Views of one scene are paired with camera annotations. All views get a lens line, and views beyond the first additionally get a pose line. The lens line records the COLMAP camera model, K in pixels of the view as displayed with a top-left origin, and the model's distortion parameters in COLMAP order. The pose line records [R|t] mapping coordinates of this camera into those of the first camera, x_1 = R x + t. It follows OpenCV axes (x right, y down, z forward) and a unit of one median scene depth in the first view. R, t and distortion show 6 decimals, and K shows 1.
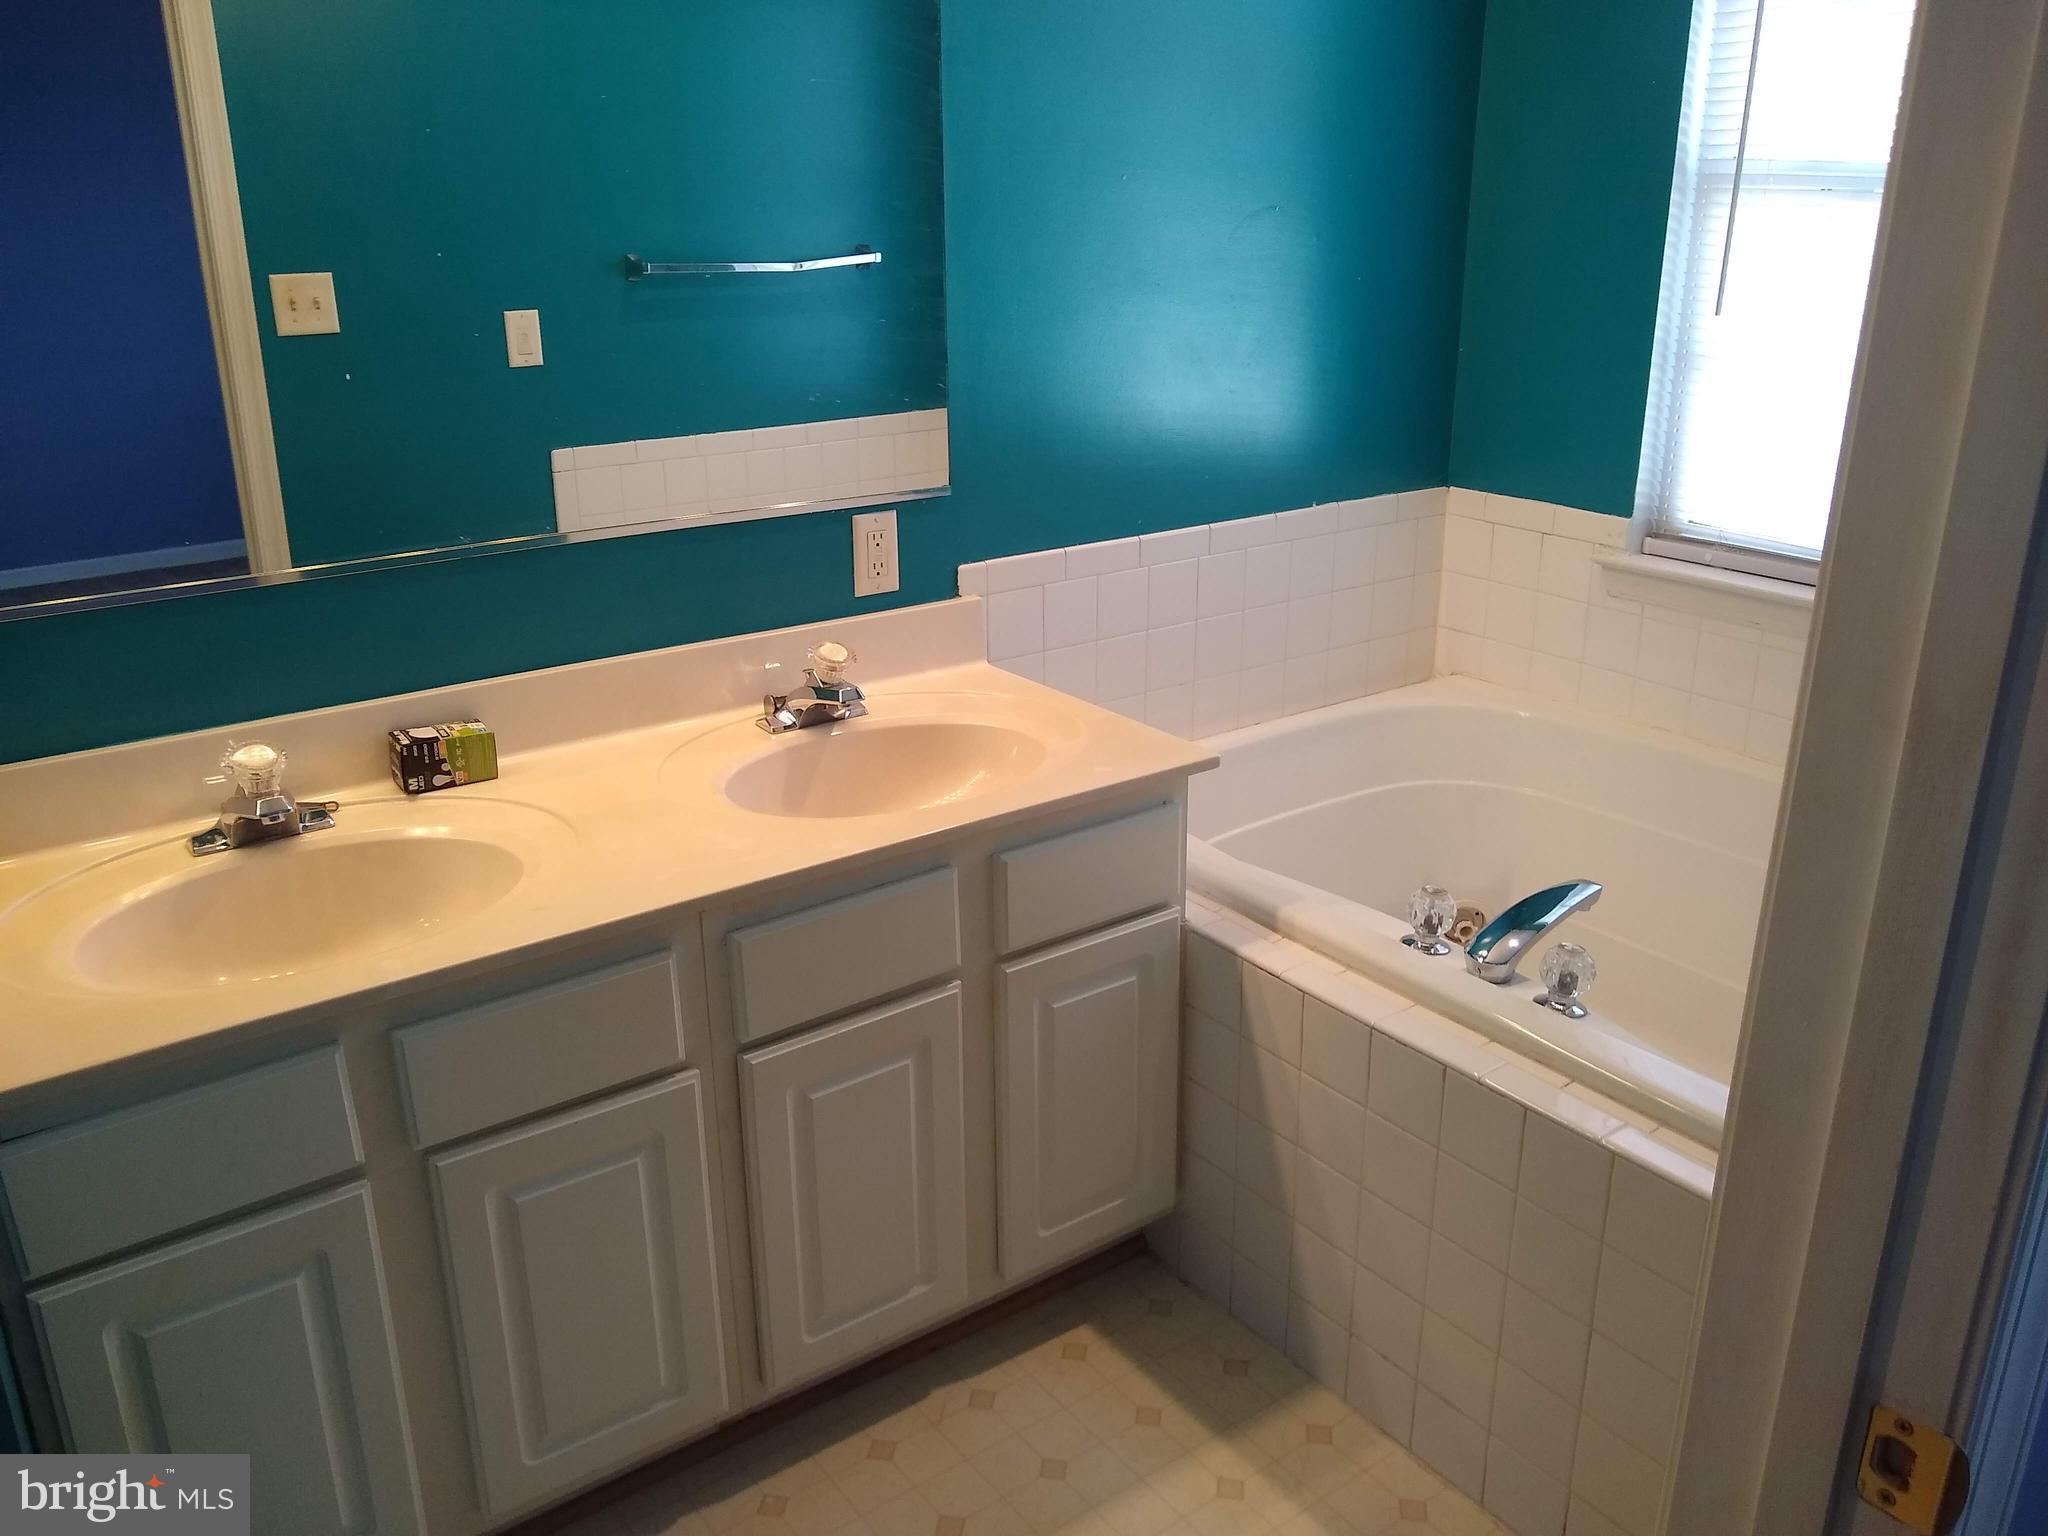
lens RADIAL K [[1635.1, 0, 1036.8], [0, 1635.1, 773.6], [0, 0, 1]] dist [-0.003022, 0.015128]
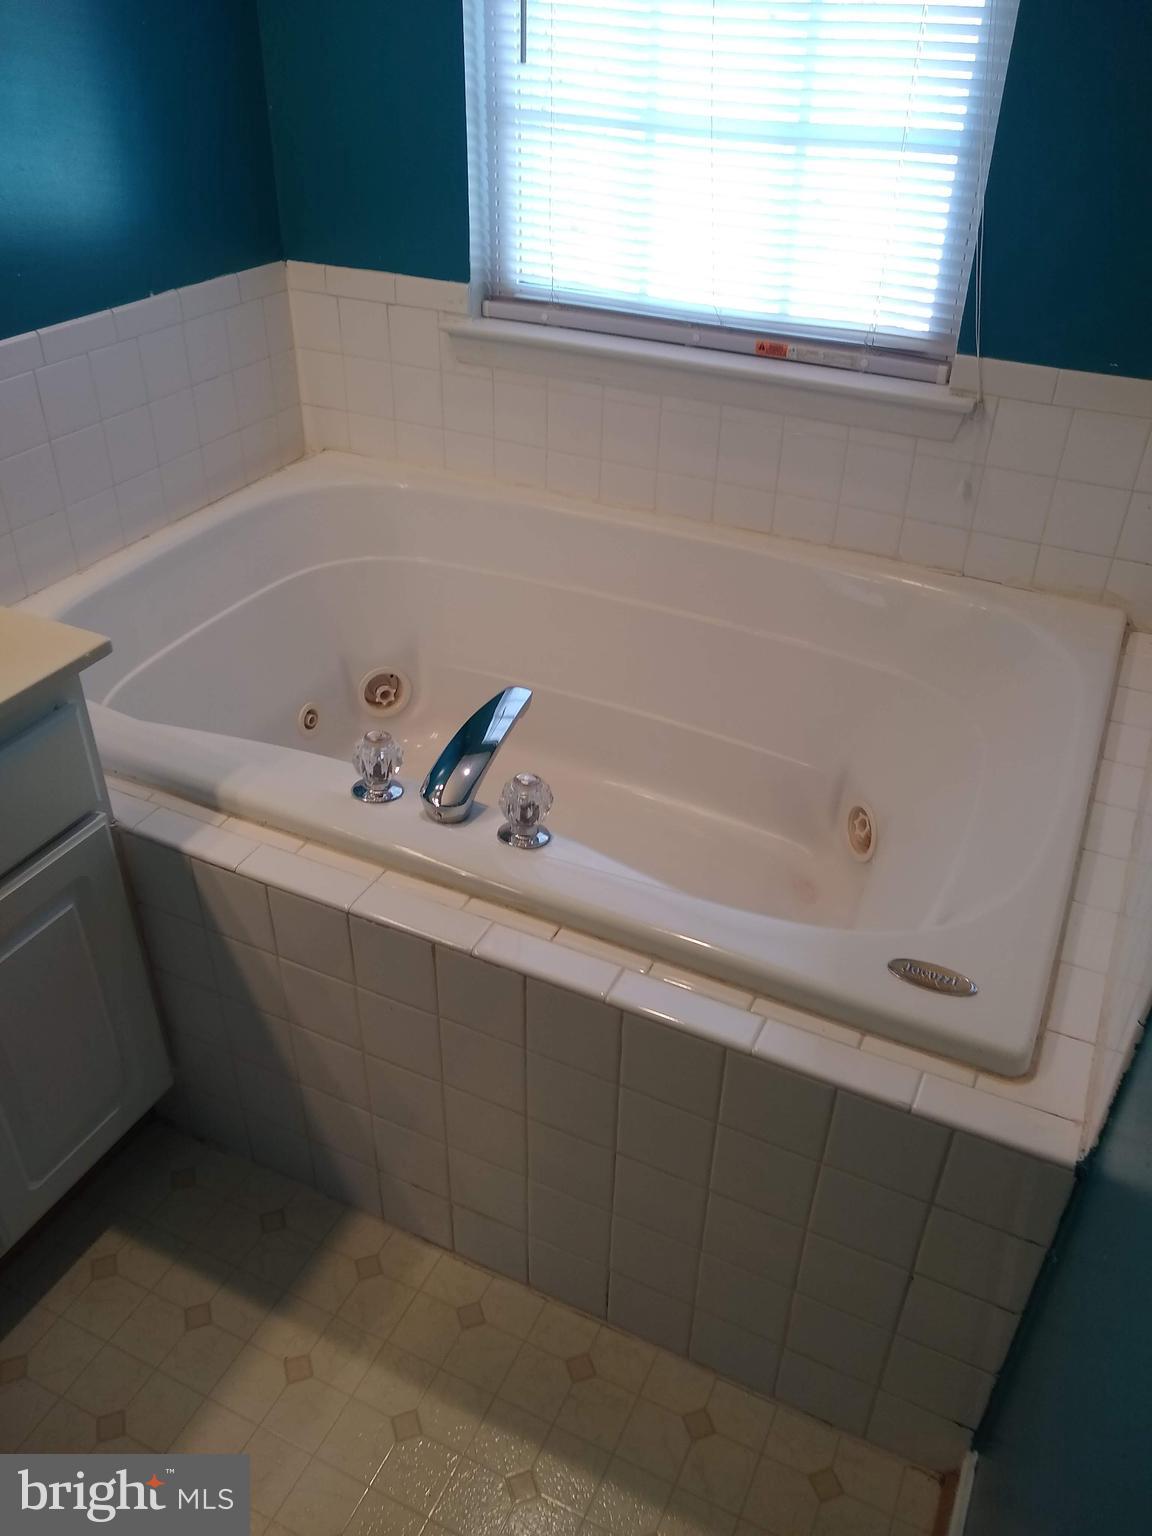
lens RADIAL K [[1226.3, 0, 571.3], [0, 1226.3, 758.8], [0, 0, 1]] dist [-0.003022, 0.015128]
pose [[0.886021, -0.242651, 0.395078, 0.055804], [0.140641, 0.952624, 0.269679, -0.090010], [-0.441799, -0.183377, 0.878172, 0.307649]]
